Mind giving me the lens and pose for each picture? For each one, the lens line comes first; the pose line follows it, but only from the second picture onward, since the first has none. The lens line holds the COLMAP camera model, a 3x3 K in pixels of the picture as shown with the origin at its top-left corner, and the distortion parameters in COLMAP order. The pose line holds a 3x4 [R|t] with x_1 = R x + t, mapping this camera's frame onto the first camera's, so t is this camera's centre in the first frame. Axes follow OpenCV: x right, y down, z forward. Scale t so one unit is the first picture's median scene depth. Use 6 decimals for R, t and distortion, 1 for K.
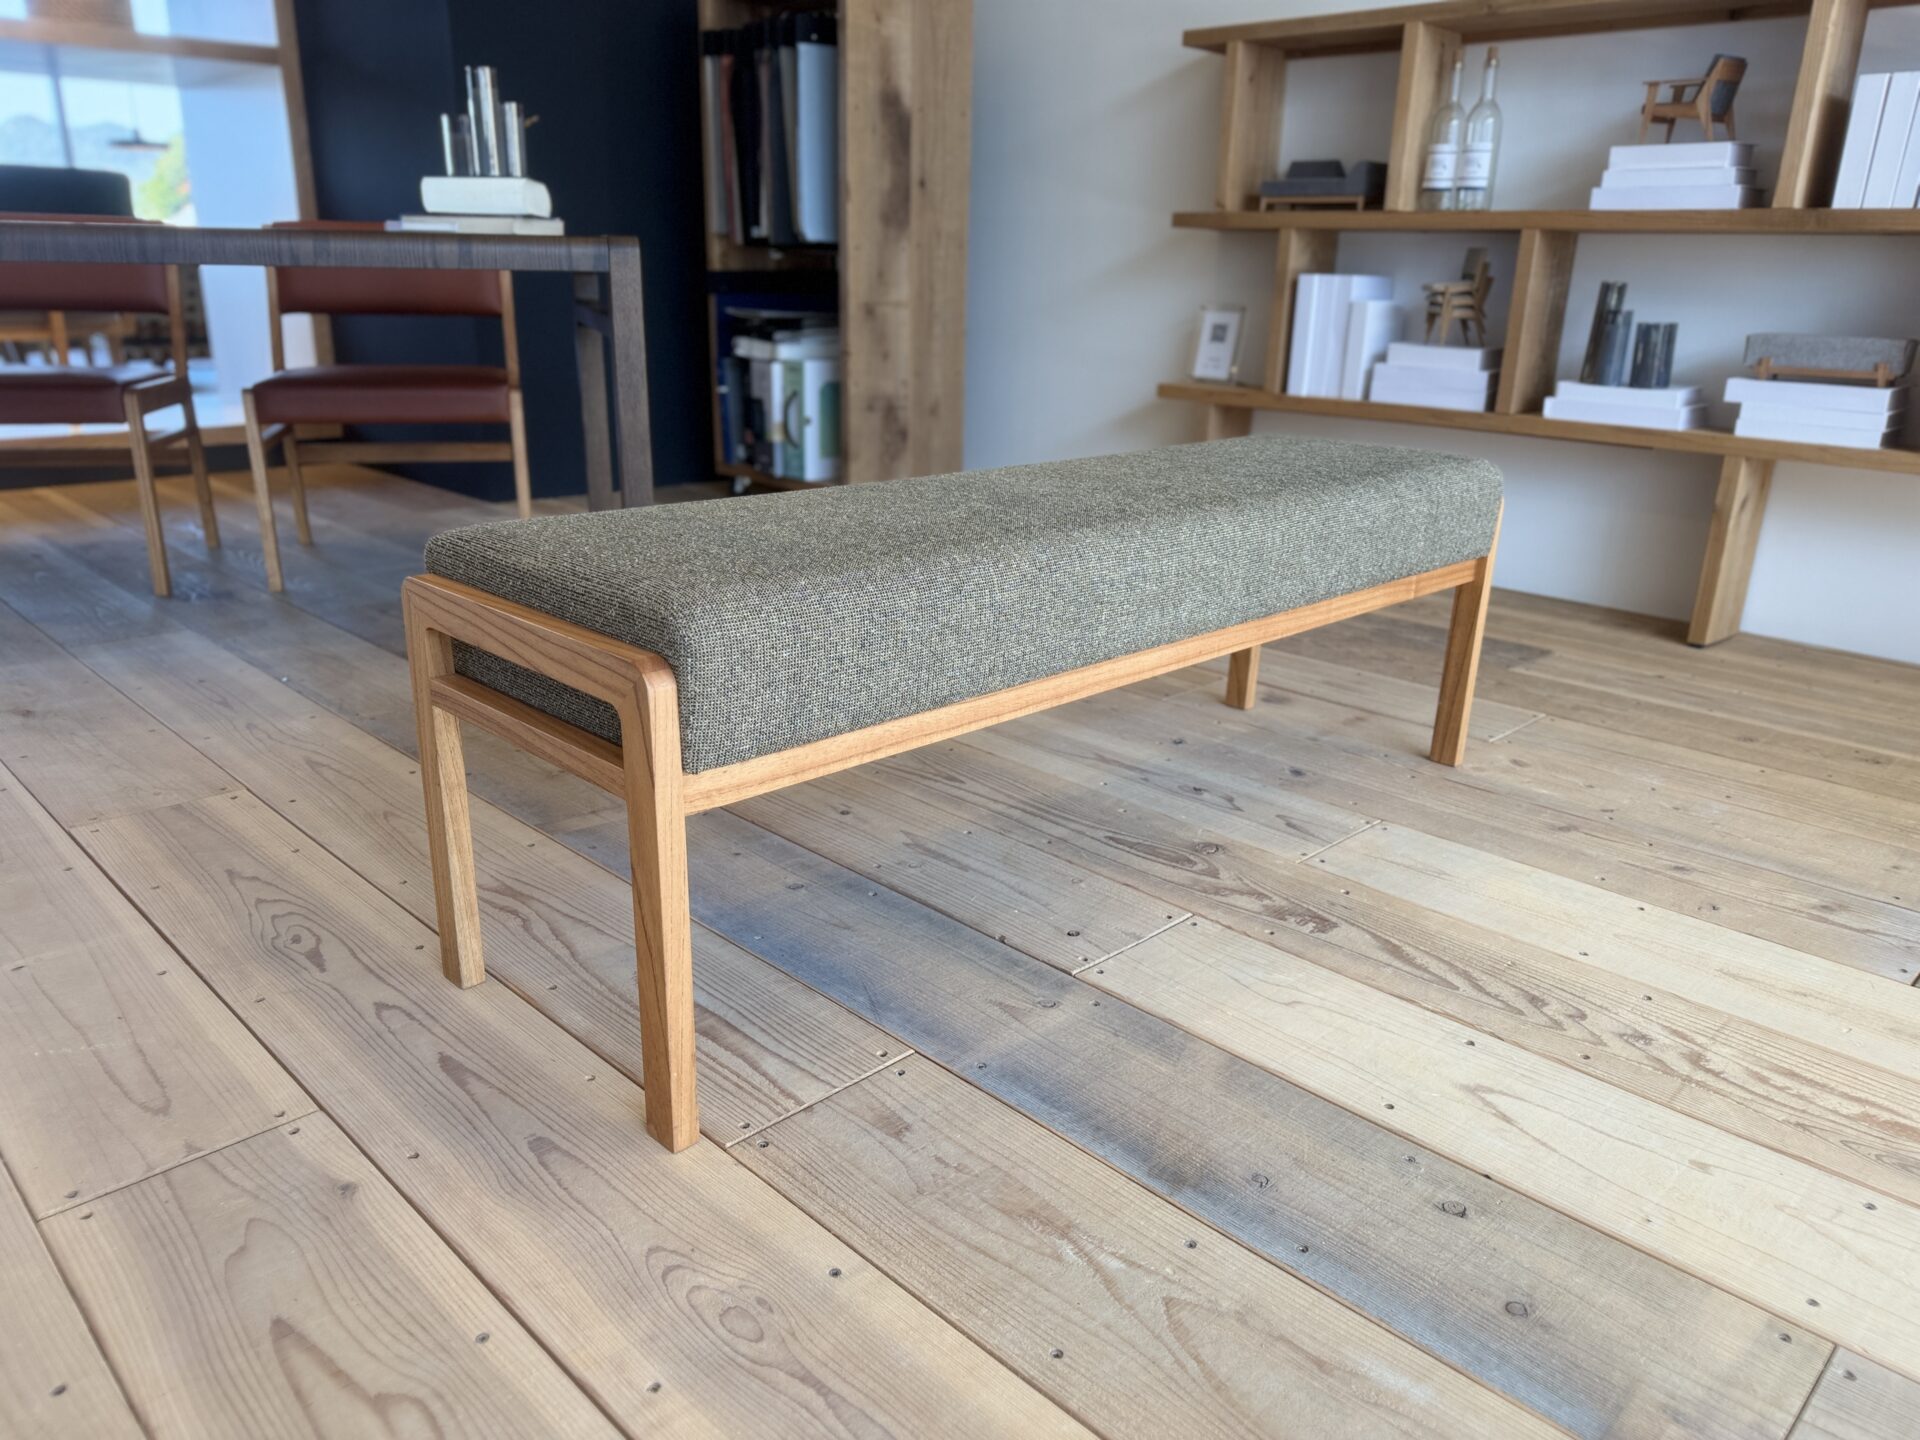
lens RADIAL K [[1365.2, 0, 970.2], [0, 1365.2, 728.3], [0, 0, 1]] dist [0.061911, -0.100520]
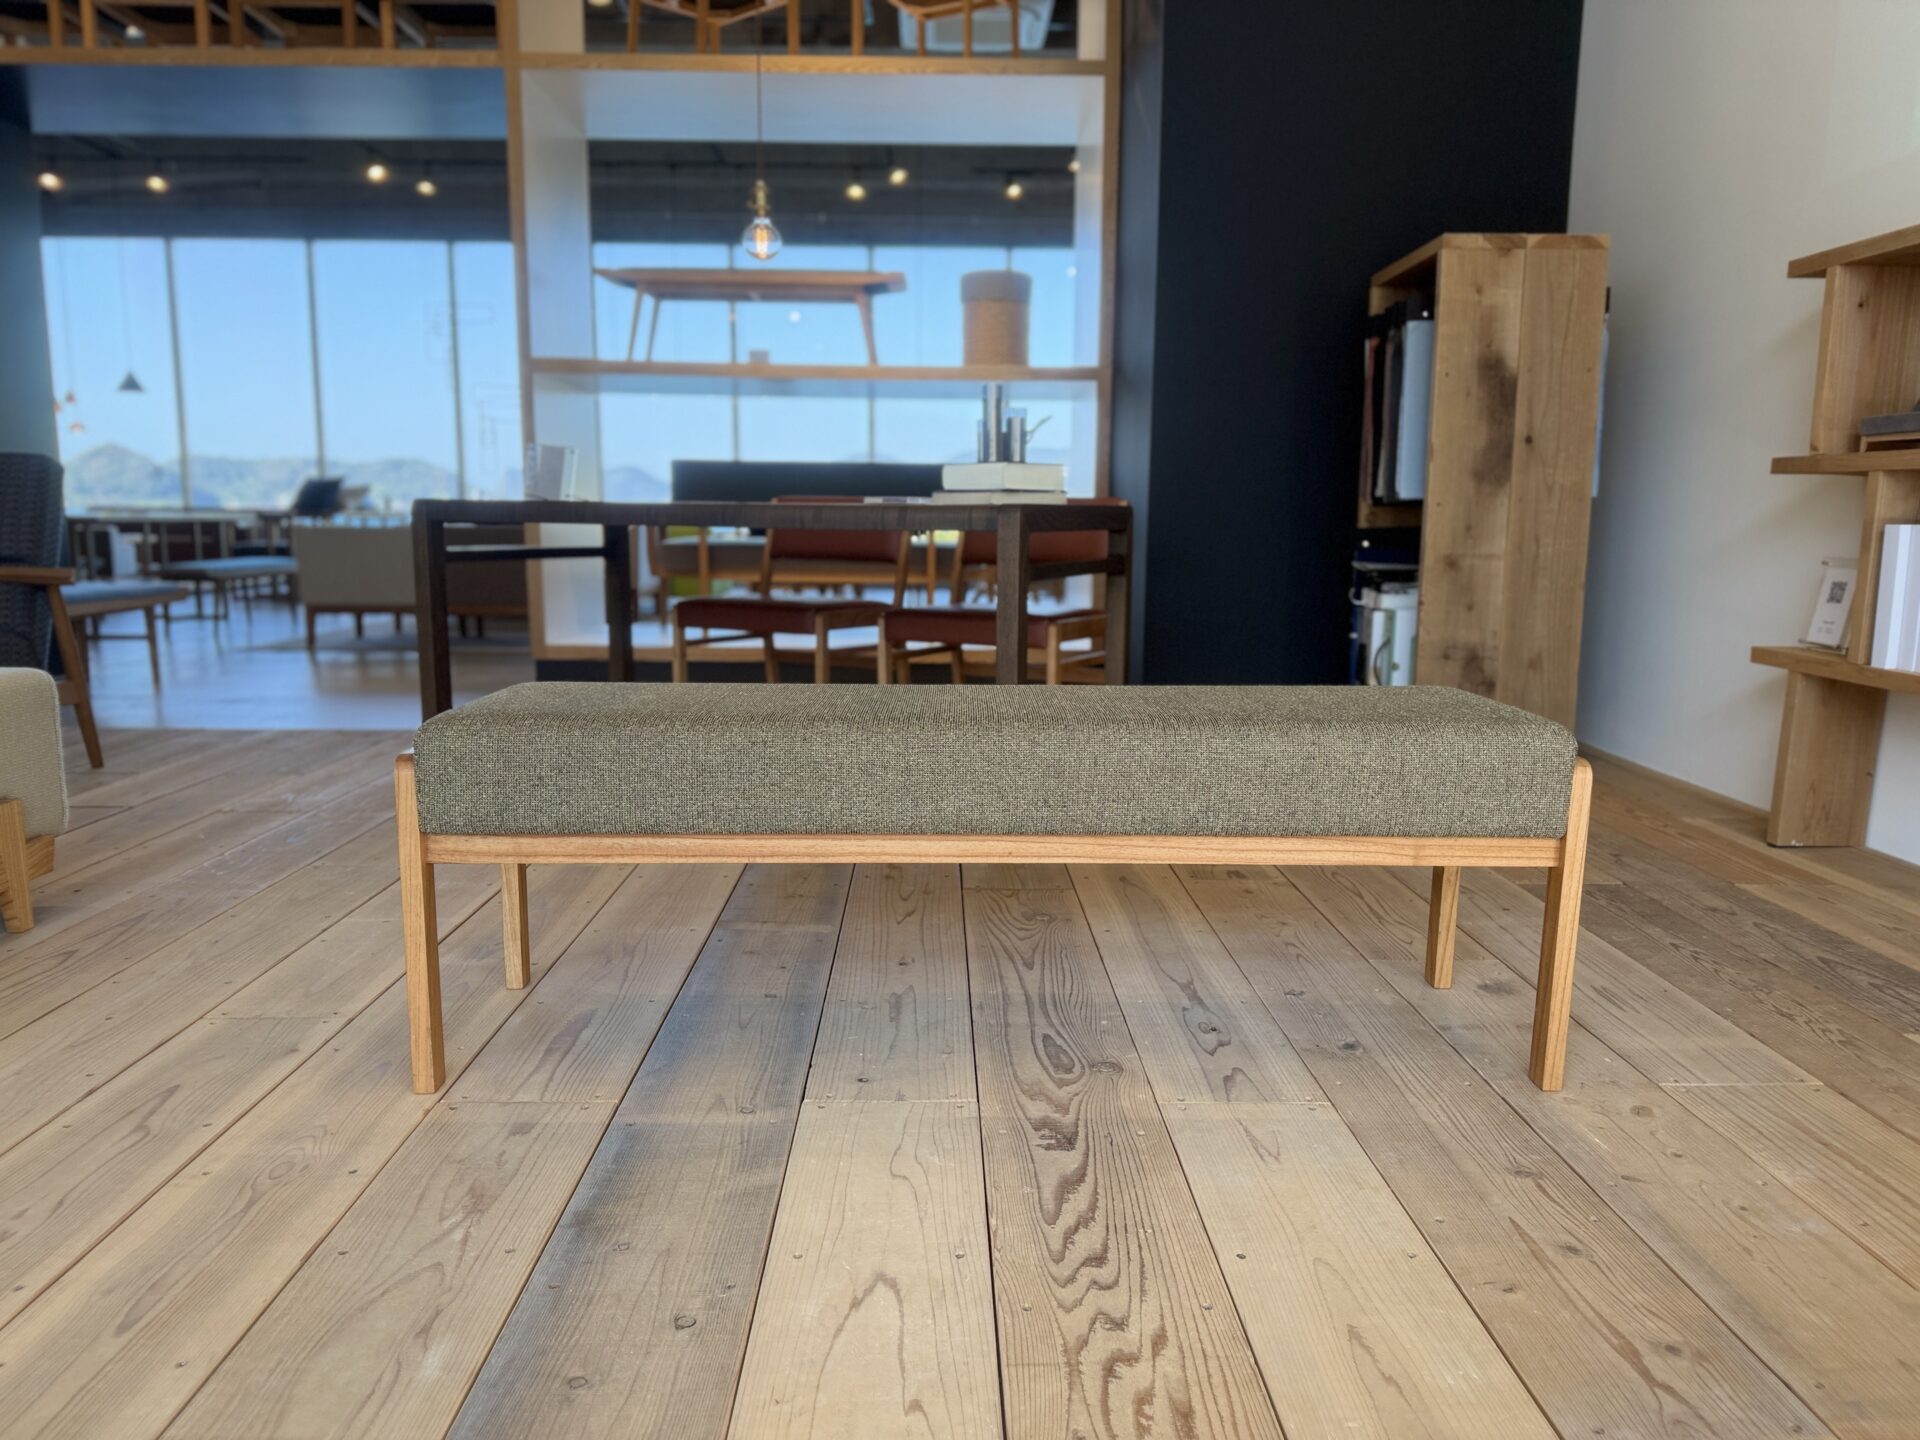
lens RADIAL K [[1365.2, 0, 970.2], [0, 1365.2, 728.3], [0, 0, 1]] dist [0.061911, -0.100520]
pose [[0.722146, 0.090910, -0.685741, 0.768070], [-0.212690, 0.972485, -0.095057, -0.037463], [0.658231, 0.214495, 0.721612, 0.154192]]
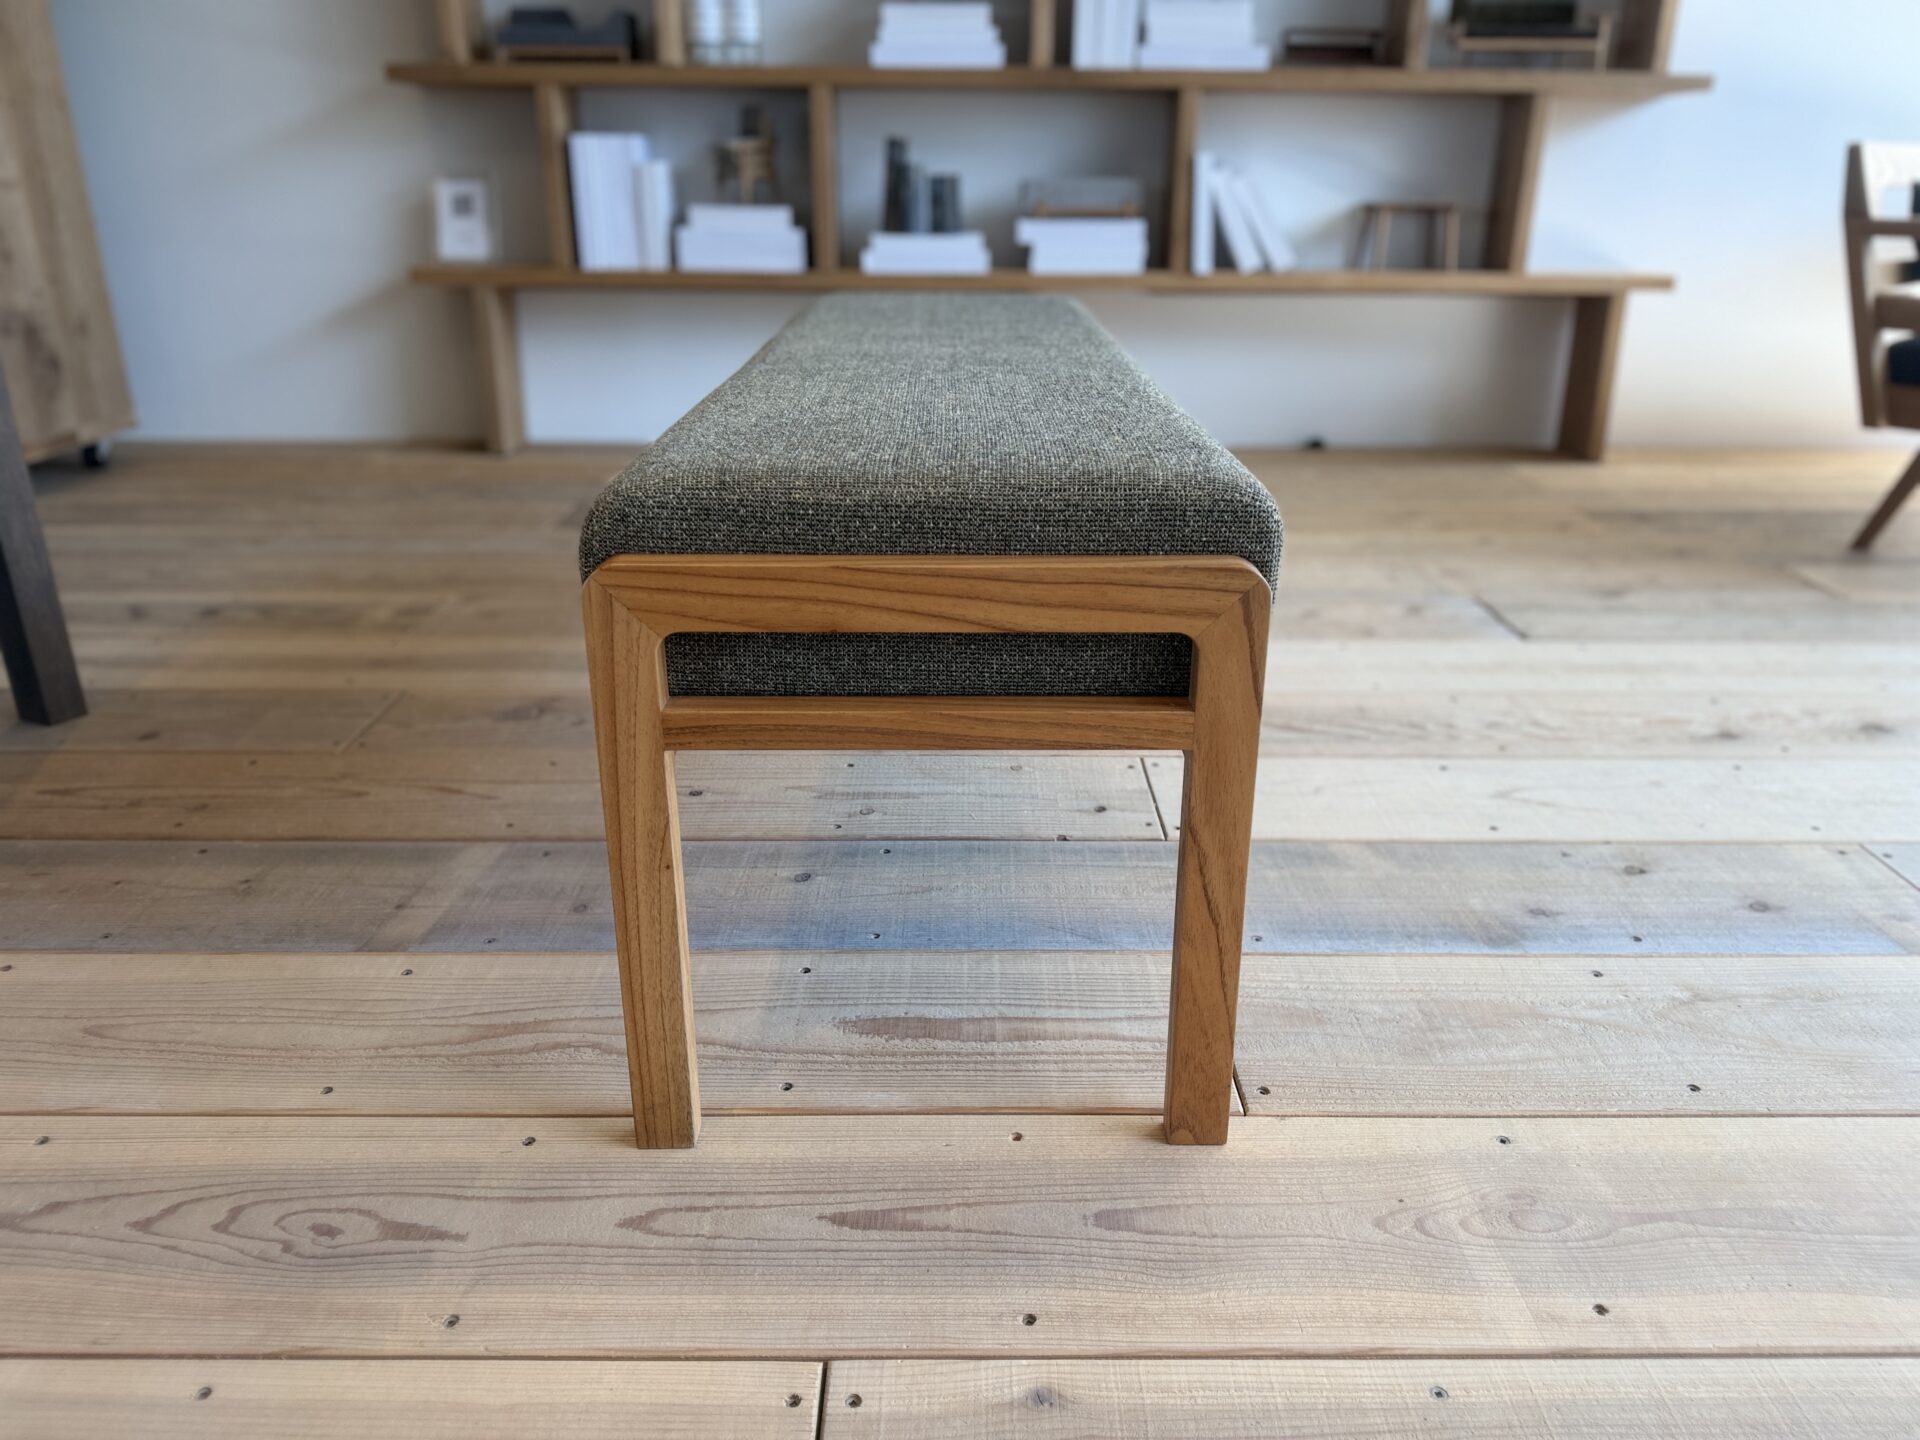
lens RADIAL K [[1366.7, 0, 971.0], [0, 1366.7, 721.9], [0, 0, 1]] dist [0.007720, -0.002564]
pose [[0.702056, -0.285492, 0.652390, -0.515443], [0.238849, 0.957455, 0.161959, -0.073836], [-0.670872, 0.042118, 0.740376, 0.300702]]
